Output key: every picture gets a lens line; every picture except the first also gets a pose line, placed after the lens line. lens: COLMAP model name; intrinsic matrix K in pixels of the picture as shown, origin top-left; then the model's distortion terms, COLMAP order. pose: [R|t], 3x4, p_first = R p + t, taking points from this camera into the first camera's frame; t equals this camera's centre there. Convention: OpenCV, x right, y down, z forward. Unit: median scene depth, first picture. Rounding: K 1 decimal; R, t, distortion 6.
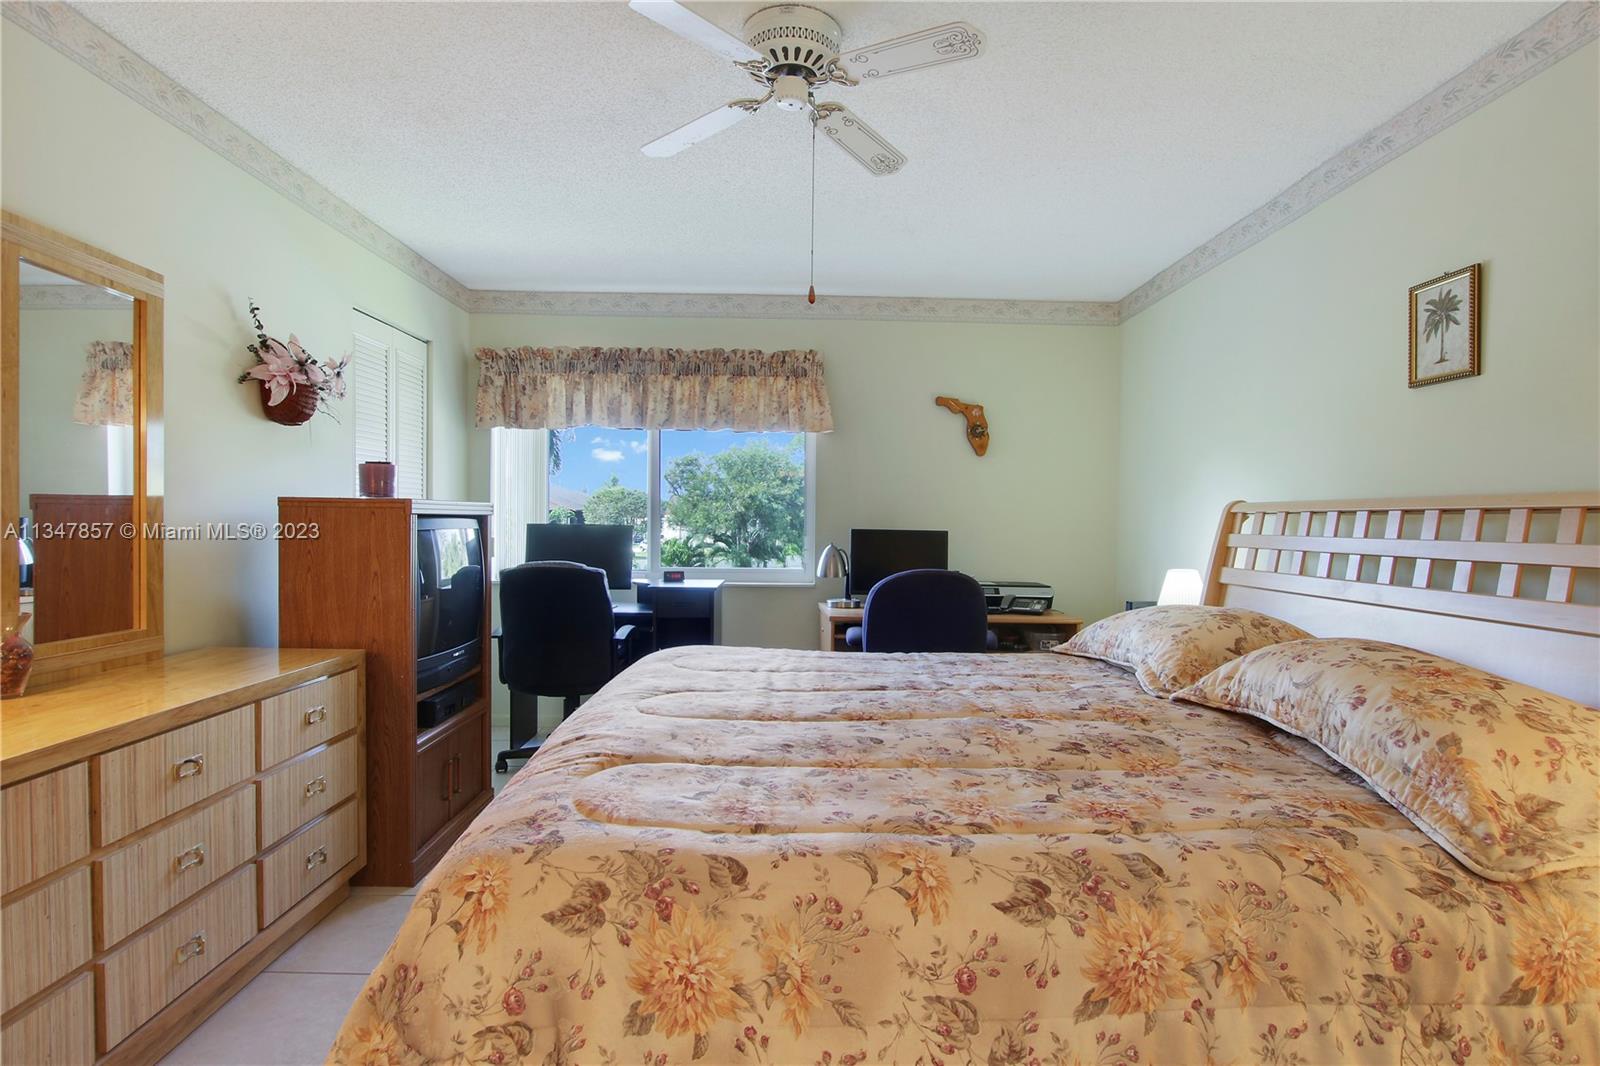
lens RADIAL K [[839.0, 0, 800.0], [0, 839.0, 533.0], [0, 0, 1]] dist [-0.023652, 0.001036]
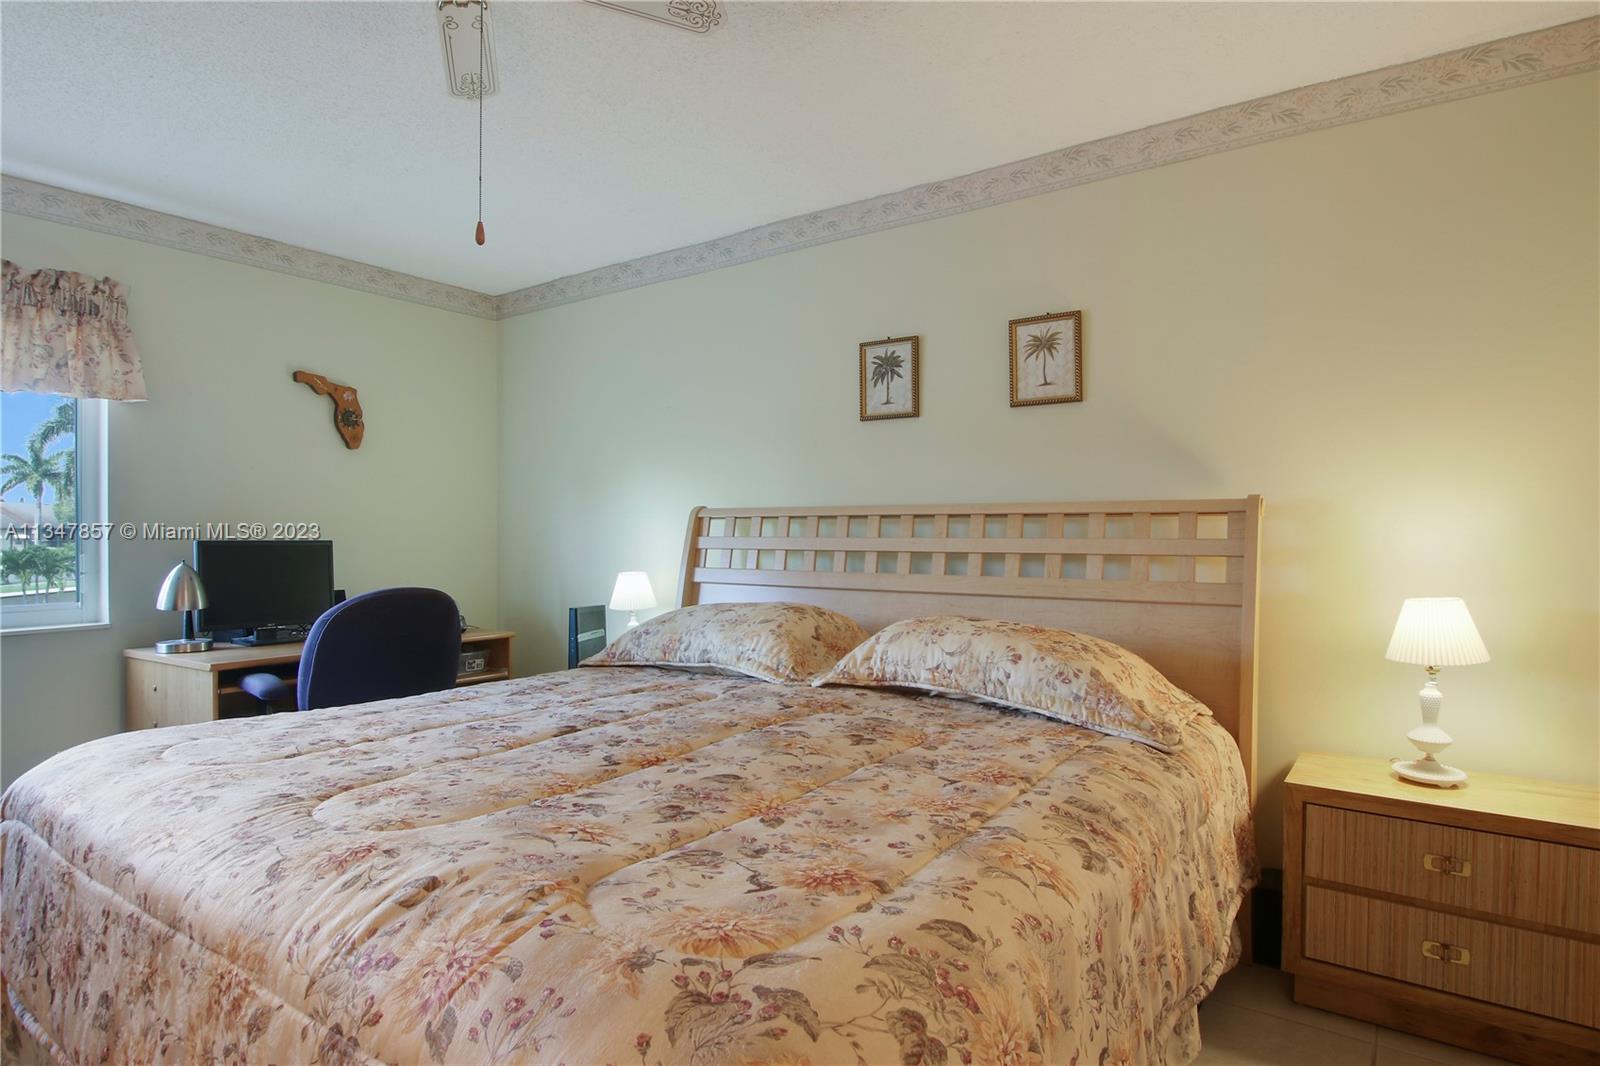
lens RADIAL K [[871.4, 0, 804.3], [0, 871.4, 526.1], [0, 0, 1]] dist [-0.029956, -0.000135]
pose [[0.588042, -0.006983, 0.808800, -0.540240], [0.019459, 0.999795, -0.005515, -0.007312], [-0.808596, 0.018982, 0.588058, 0.359354]]
